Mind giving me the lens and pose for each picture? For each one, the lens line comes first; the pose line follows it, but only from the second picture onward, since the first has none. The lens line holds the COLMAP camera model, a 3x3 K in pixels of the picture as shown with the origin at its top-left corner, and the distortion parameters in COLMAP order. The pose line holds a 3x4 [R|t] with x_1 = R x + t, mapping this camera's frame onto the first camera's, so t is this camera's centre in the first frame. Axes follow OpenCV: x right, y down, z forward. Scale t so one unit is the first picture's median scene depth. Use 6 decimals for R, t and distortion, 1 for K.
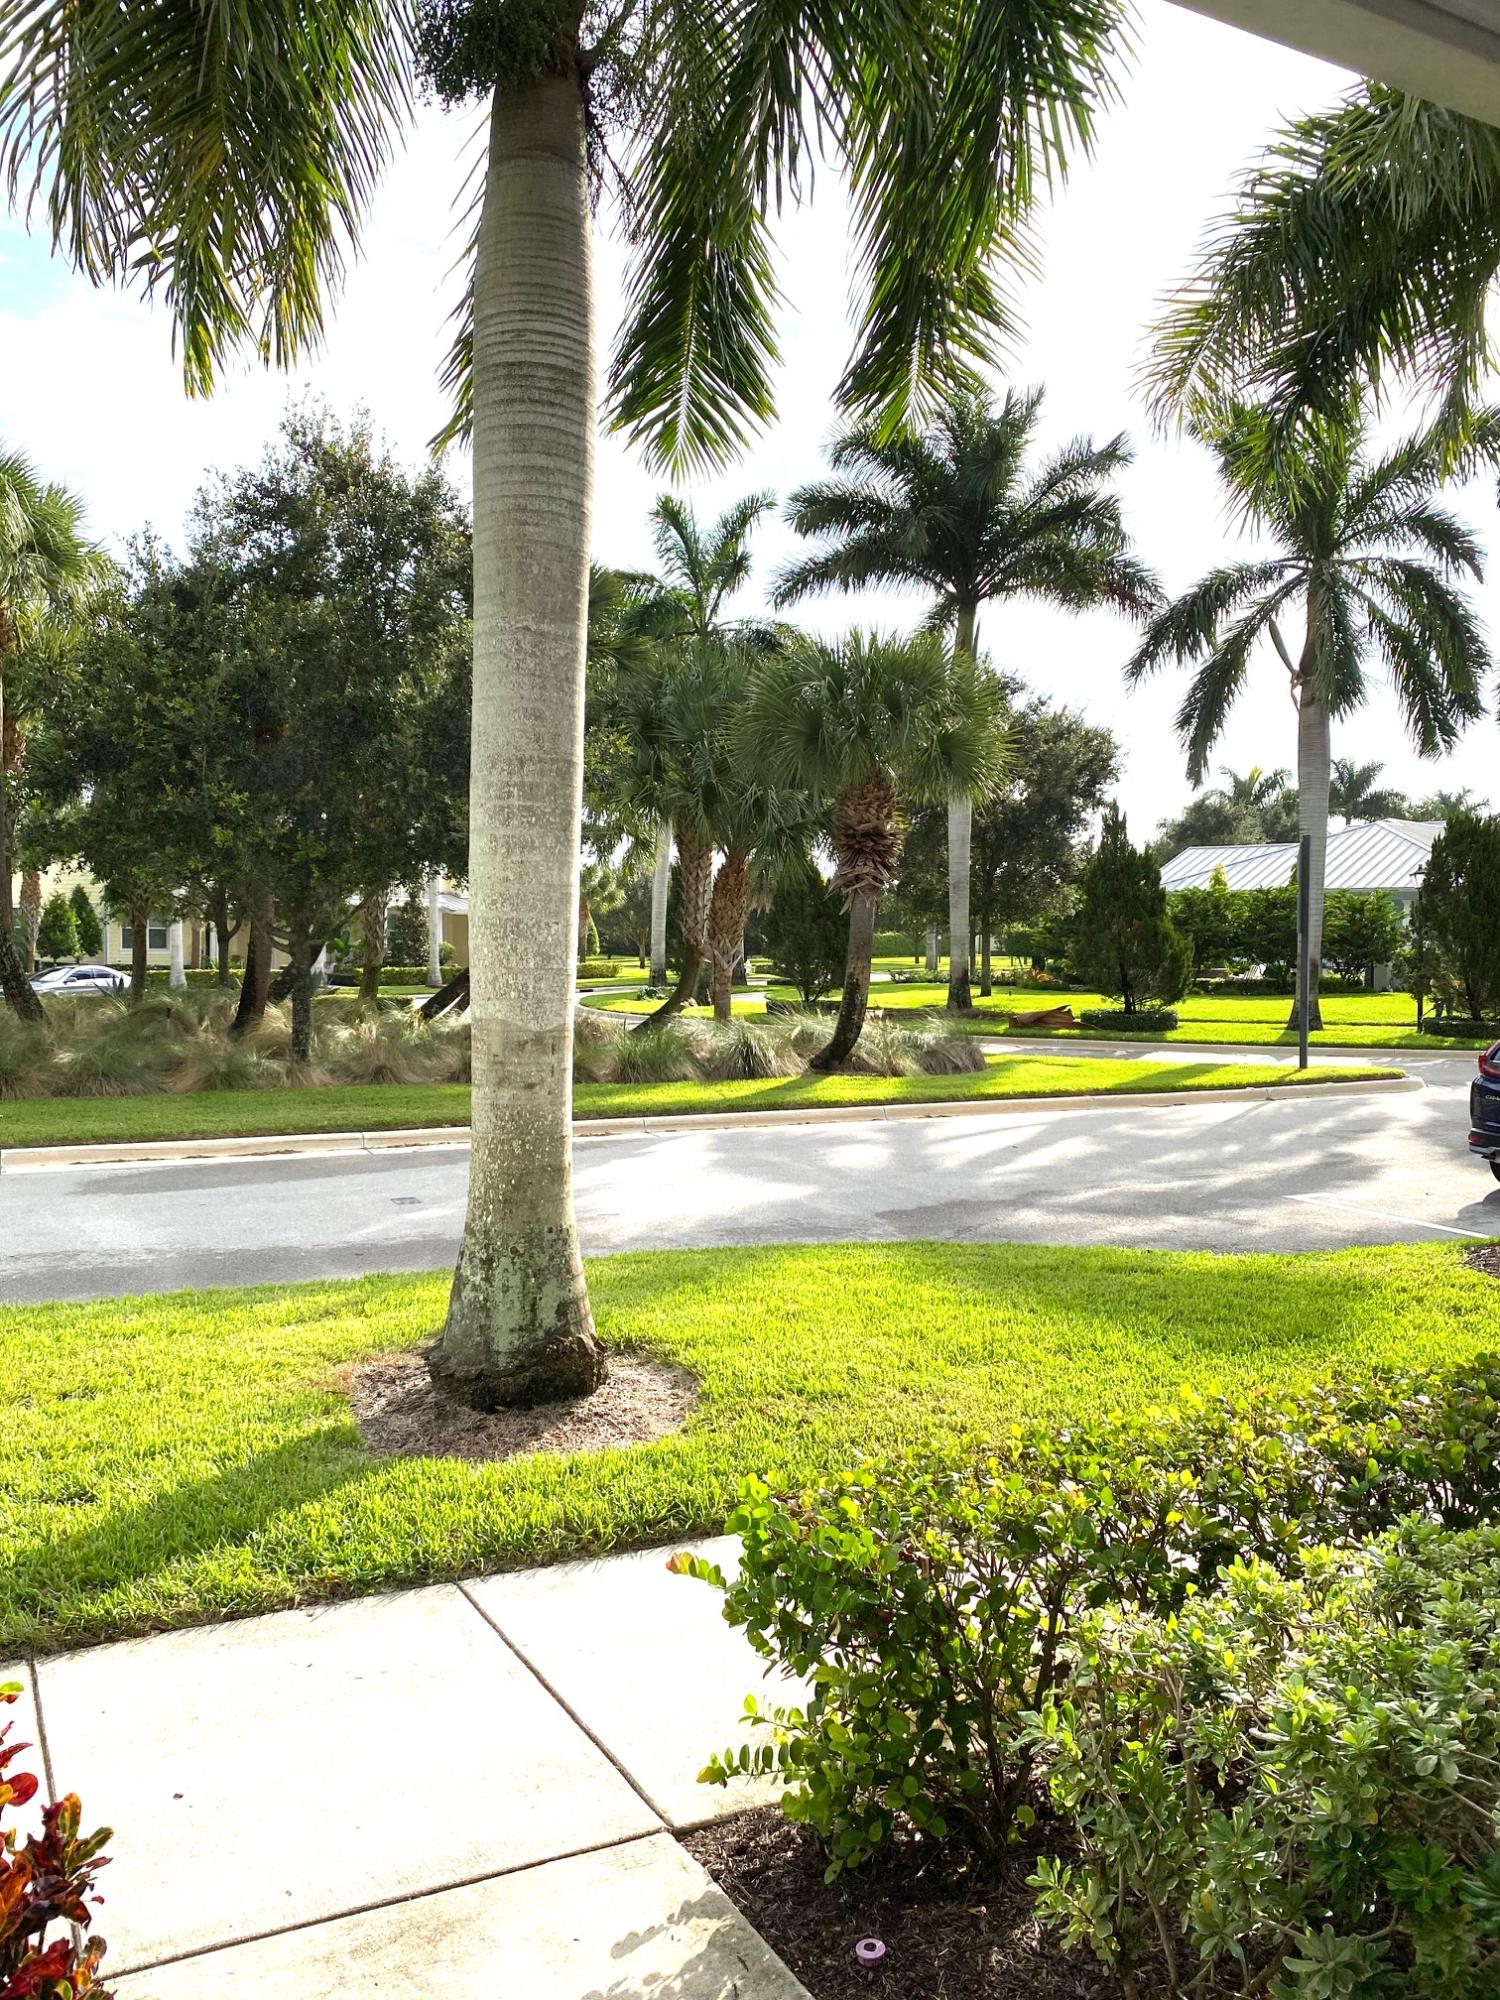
lens RADIAL K [[1504.7, 0, 750.0], [0, 1504.7, 1000.0], [0, 0, 1]] dist [-0.001901, -0.010516]
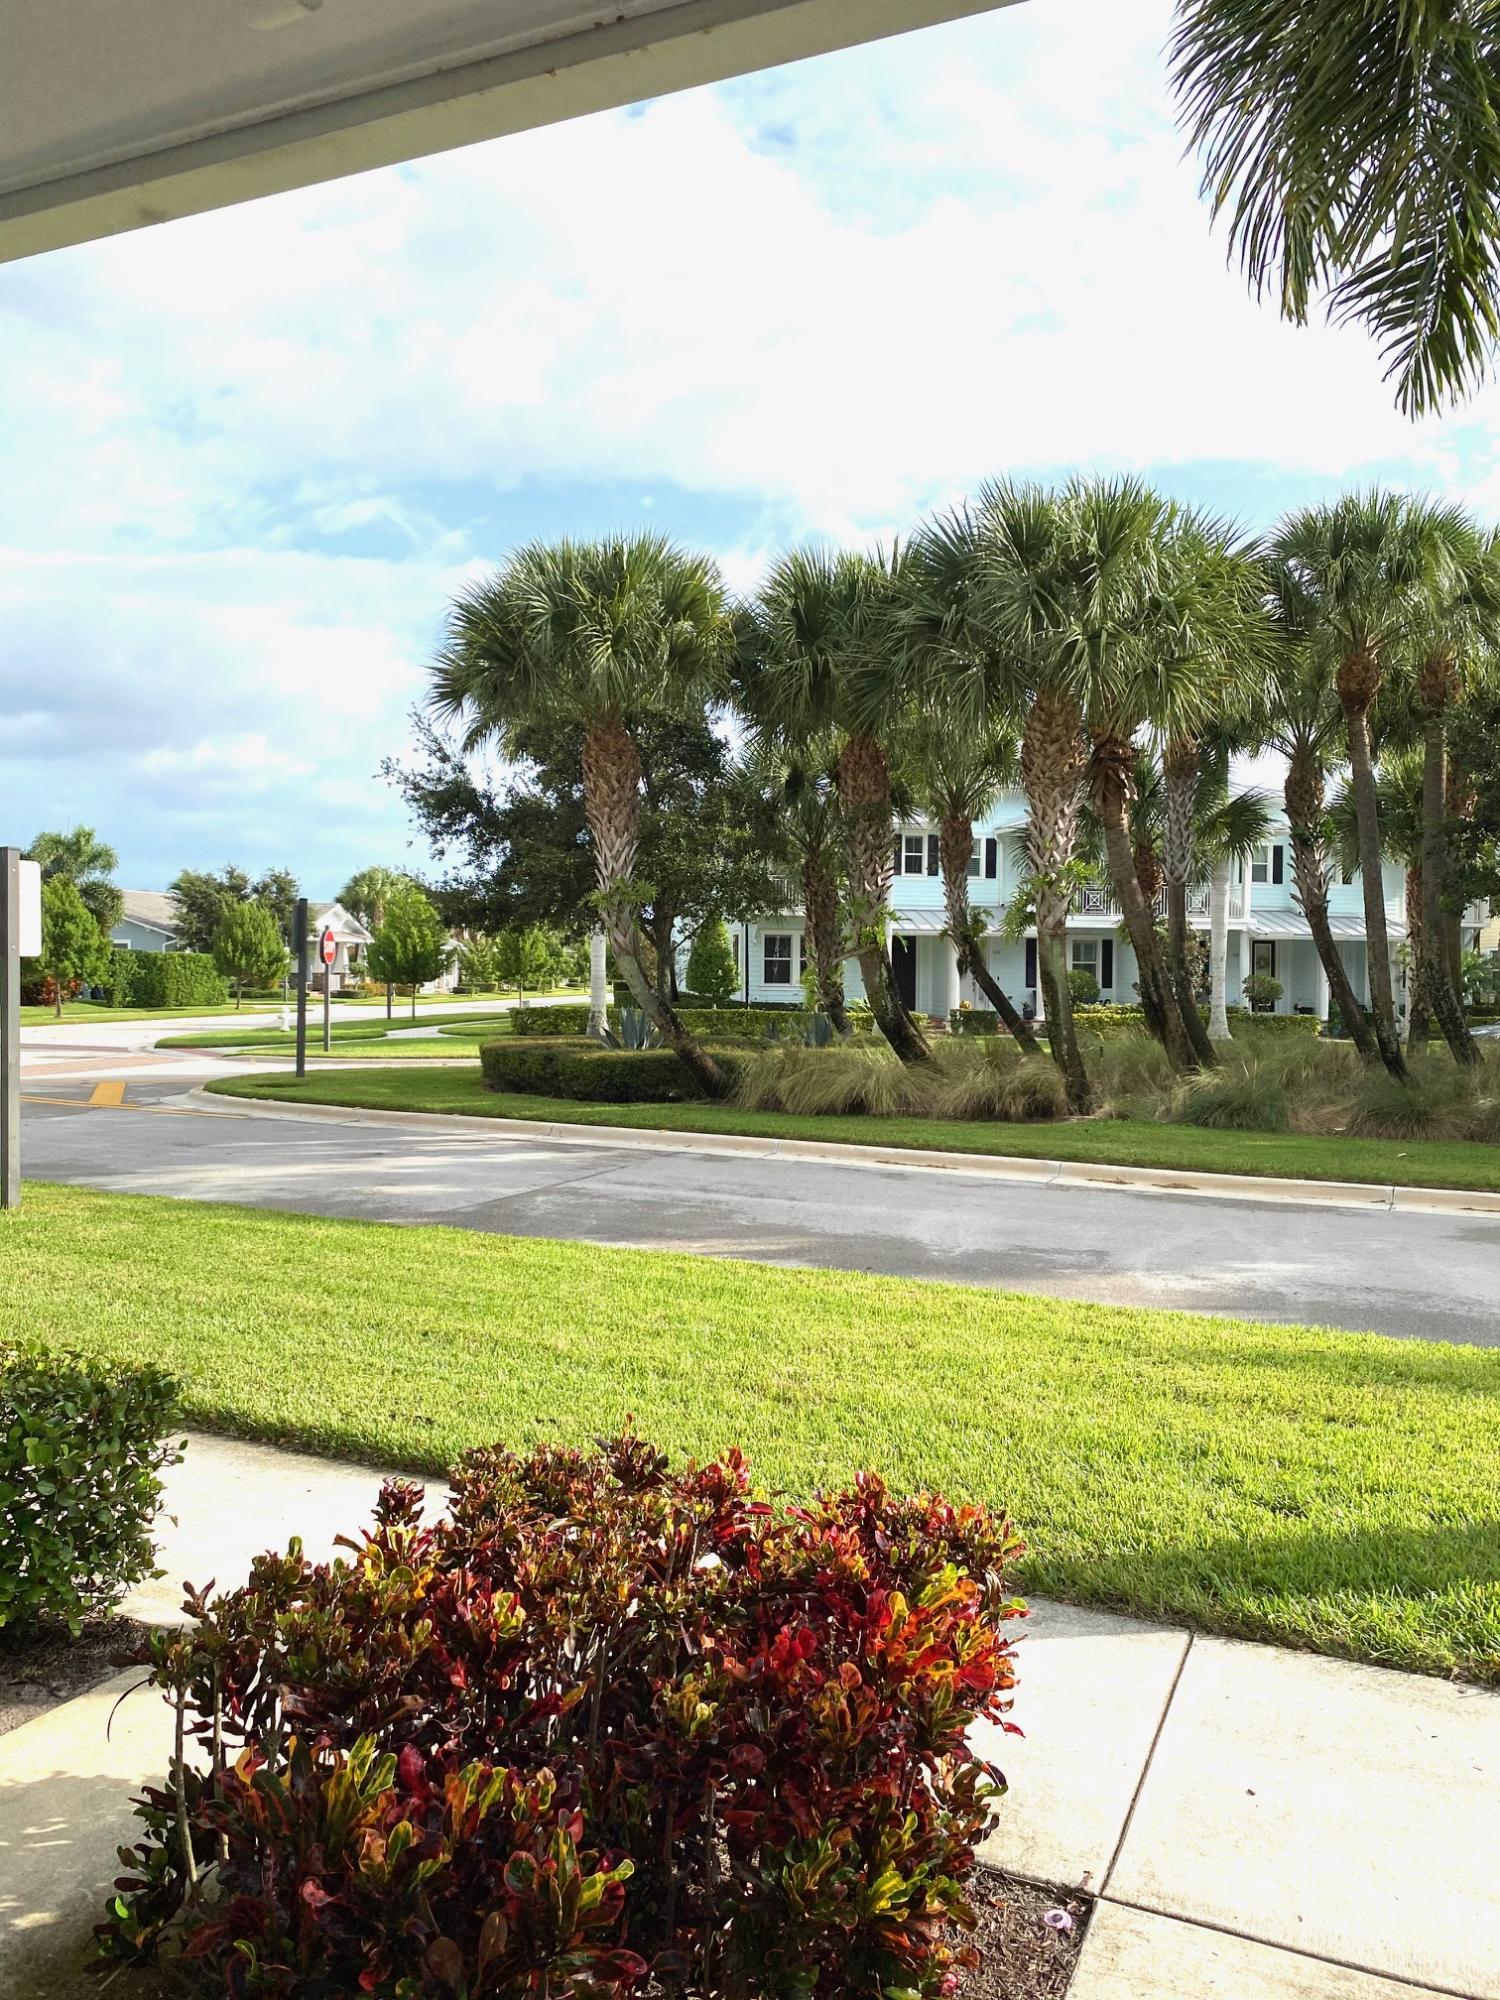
lens RADIAL K [[1504.7, 0, 750.0], [0, 1504.7, 1000.0], [0, 0, 1]] dist [-0.001901, -0.010516]
pose [[0.626951, 0.023532, -0.778703, 0.144975], [-0.045793, 0.998929, -0.006682, -0.004734], [0.777712, 0.039848, 0.627357, 0.023739]]
